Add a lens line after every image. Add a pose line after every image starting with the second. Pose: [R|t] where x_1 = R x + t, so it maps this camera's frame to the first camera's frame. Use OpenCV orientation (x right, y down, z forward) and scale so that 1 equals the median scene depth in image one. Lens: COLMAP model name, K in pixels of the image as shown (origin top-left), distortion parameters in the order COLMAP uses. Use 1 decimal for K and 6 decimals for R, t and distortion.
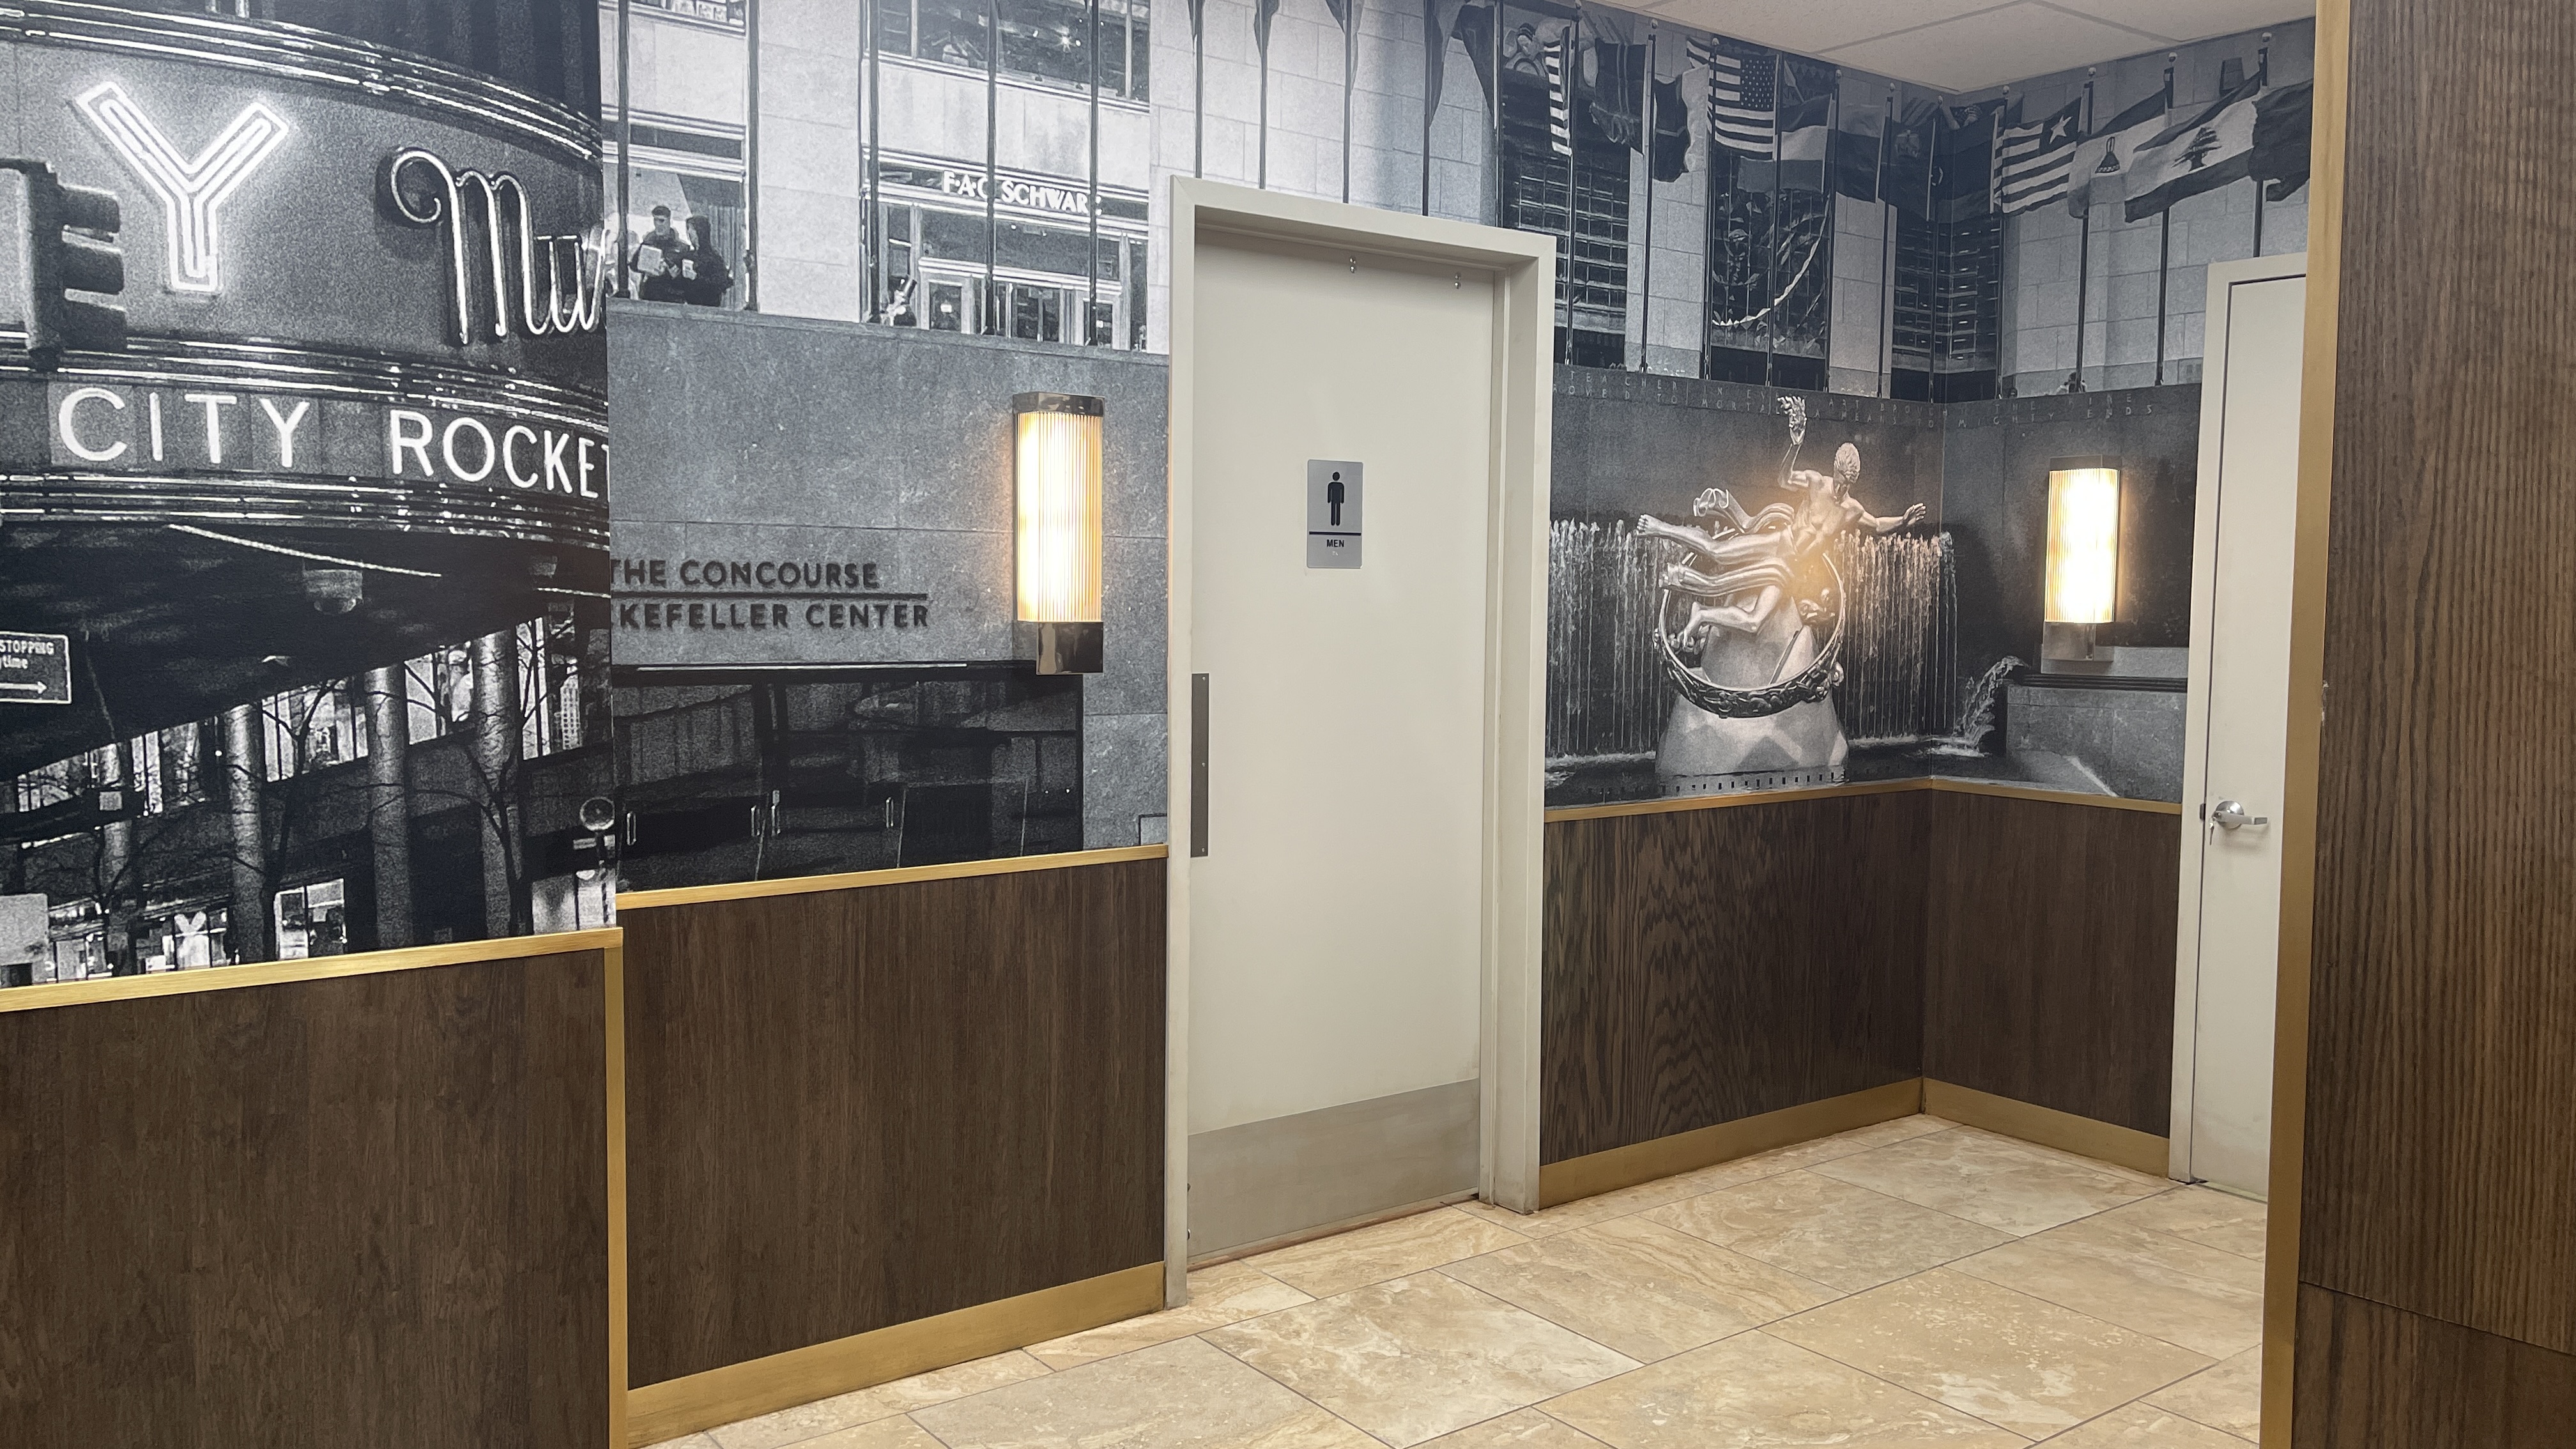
lens RADIAL K [[1956.4, 0, 1285.9], [0, 1956.4, 709.6], [0, 0, 1]] dist [0.056082, -0.064664]
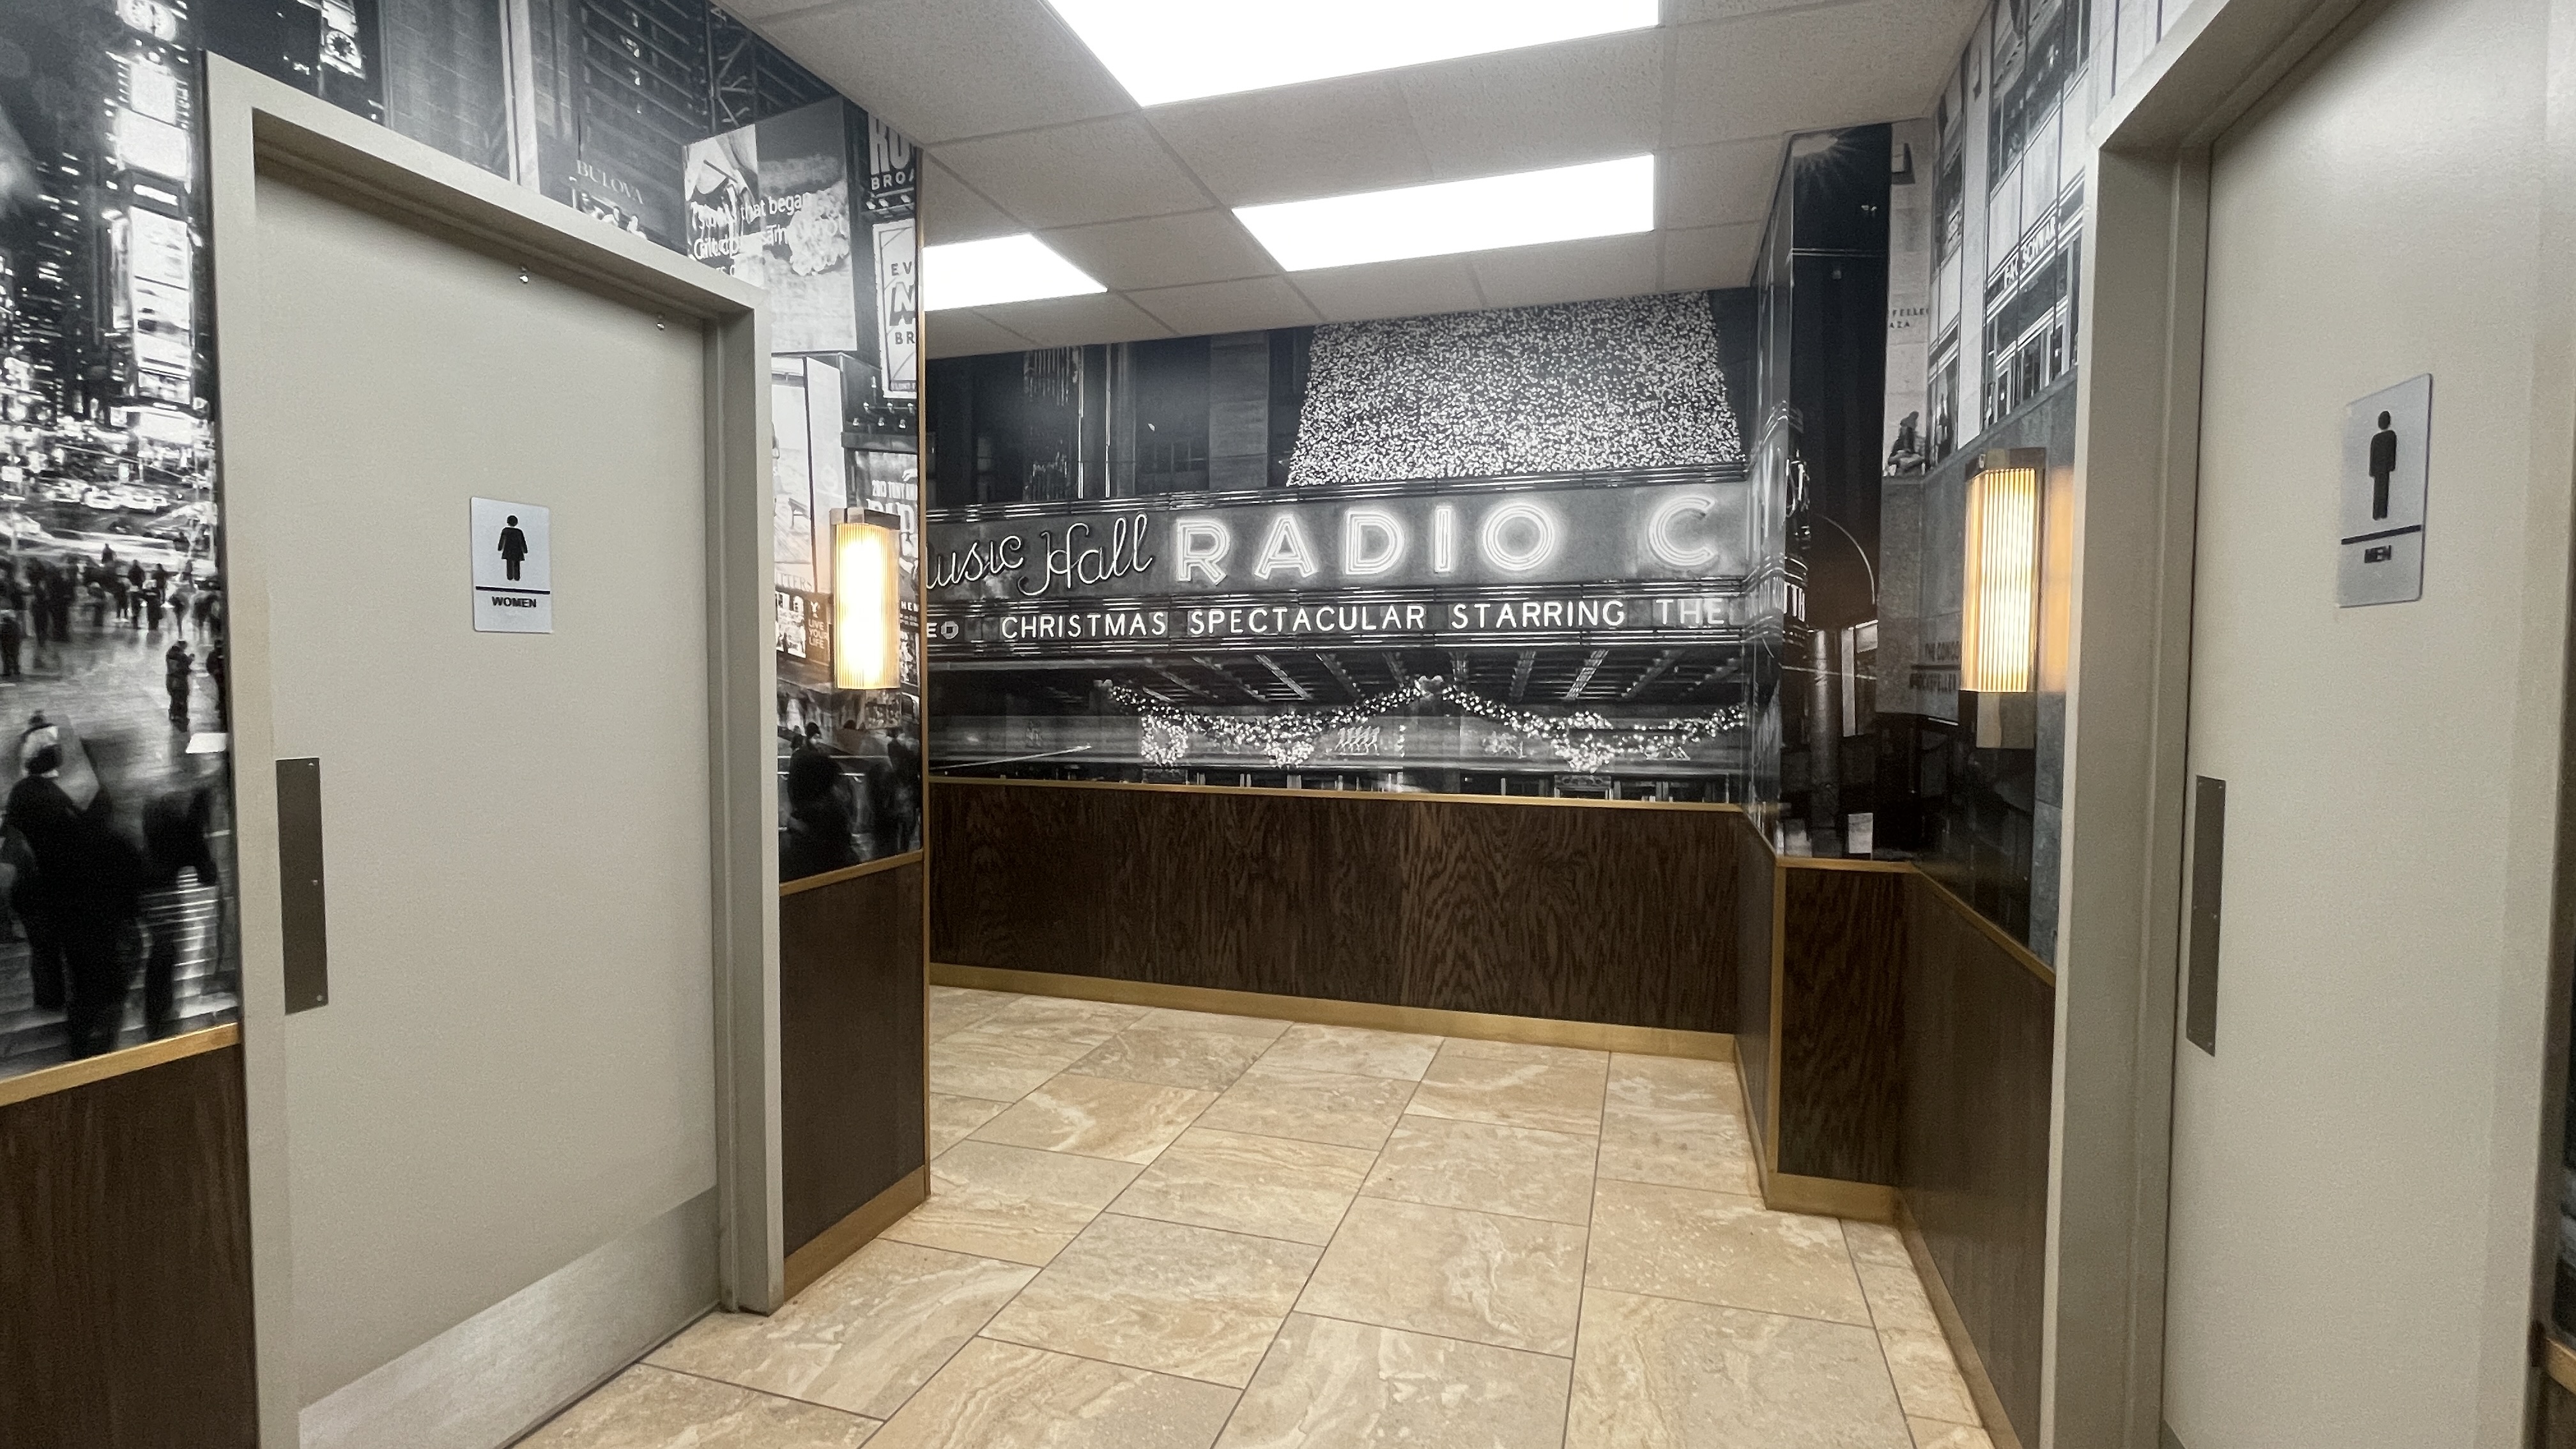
lens RADIAL K [[1158.7, 0, 1285.3], [0, 1158.7, 722.6], [0, 0, 1]] dist [-0.005852, -0.003148]
pose [[-0.811404, 0.015076, -0.584291, 0.494836], [-0.048199, 0.994537, 0.092596, -0.065644], [0.582494, 0.103295, -0.806245, 1.255709]]
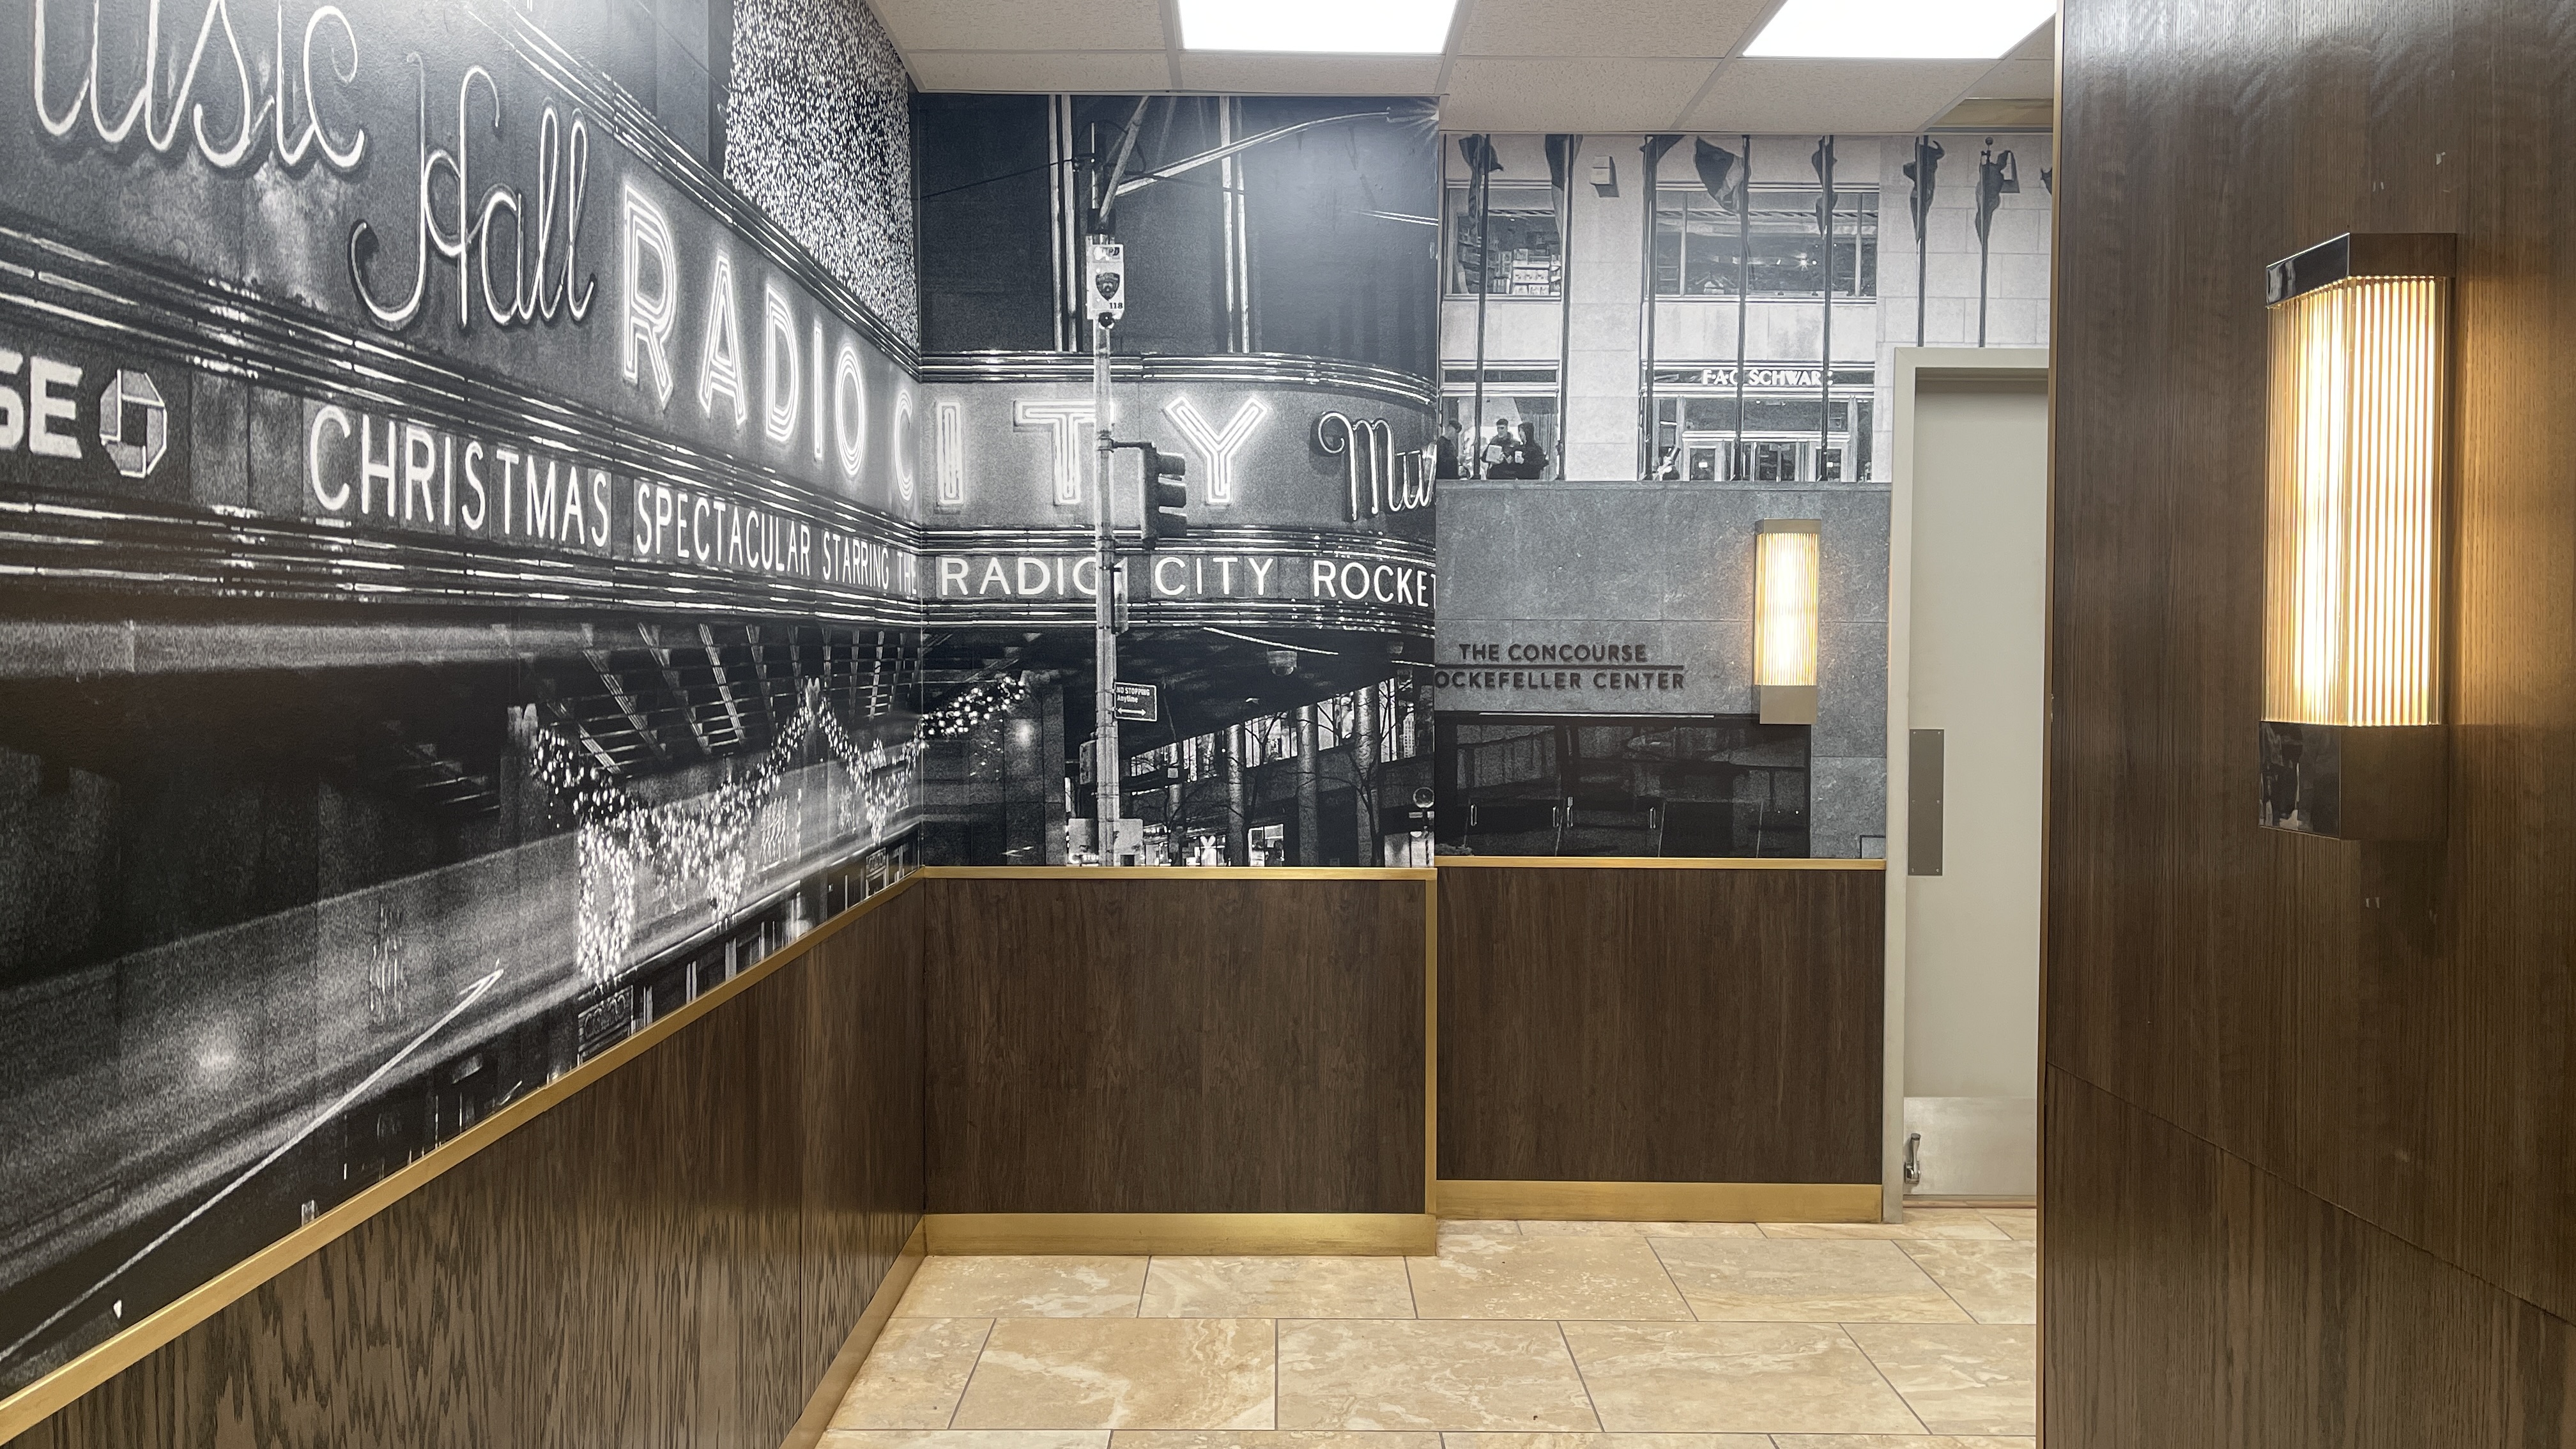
lens RADIAL K [[1956.4, 0, 1242.7], [0, 1956.4, 722.1], [0, 0, 1]] dist [0.056082, -0.064664]
pose [[0.792761, 0.011714, -0.609420, 0.417798], [-0.037648, 0.998847, -0.029775, 0.035188], [0.608369, 0.046548, 0.792288, -0.309838]]
